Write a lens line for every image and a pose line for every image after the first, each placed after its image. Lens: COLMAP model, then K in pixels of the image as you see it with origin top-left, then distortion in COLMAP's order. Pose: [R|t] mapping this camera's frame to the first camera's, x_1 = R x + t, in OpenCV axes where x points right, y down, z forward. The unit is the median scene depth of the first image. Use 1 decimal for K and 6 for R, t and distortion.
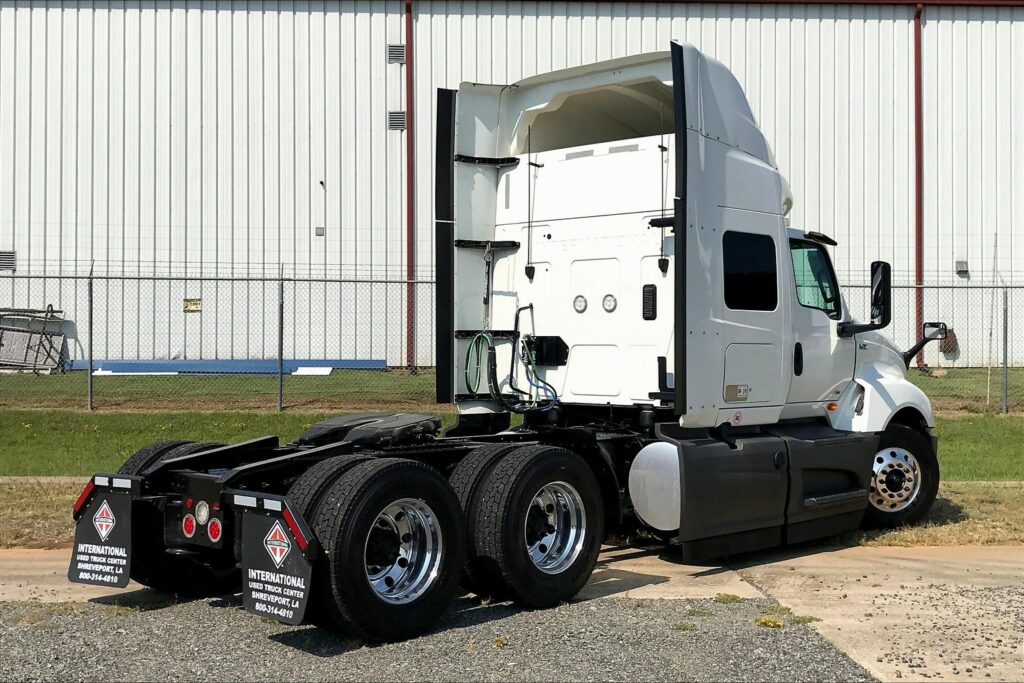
lens RADIAL K [[927.6, 0, 484.2], [0, 927.6, 333.1], [0, 0, 1]] dist [0.066678, -0.109650]
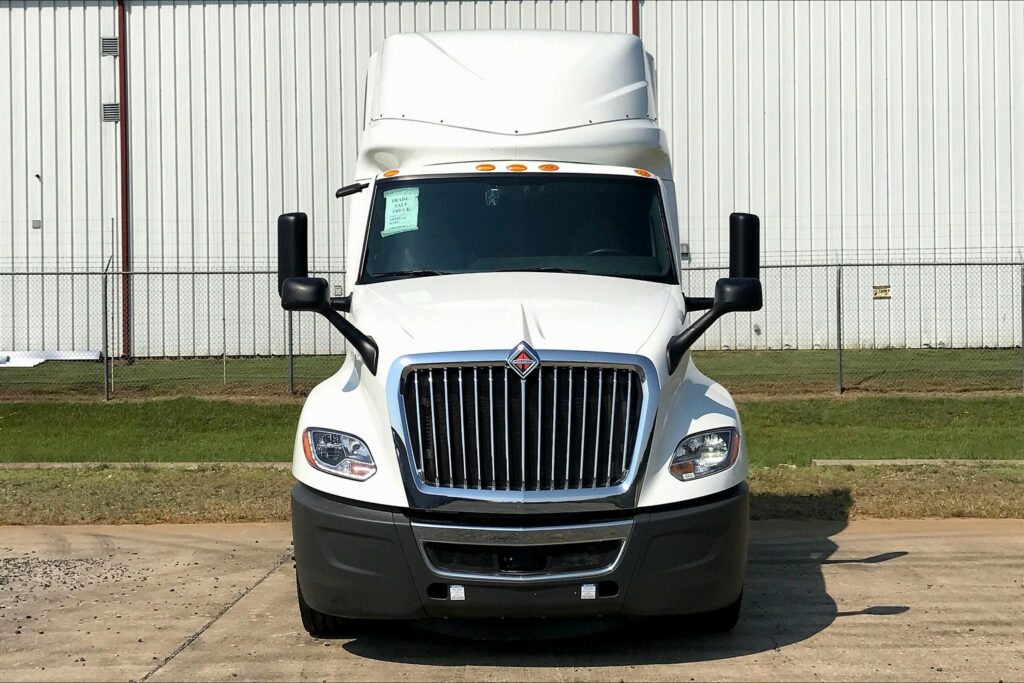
lens RADIAL K [[933.6, 0, 517.6], [0, 933.6, 346.2], [0, 0, 1]] dist [0.009947, -0.000253]
pose [[0.999008, -0.014248, -0.042186, 0.278943], [0.015334, 0.999556, 0.025539, 0.003155], [0.041803, -0.026160, 0.998783, 0.002058]]
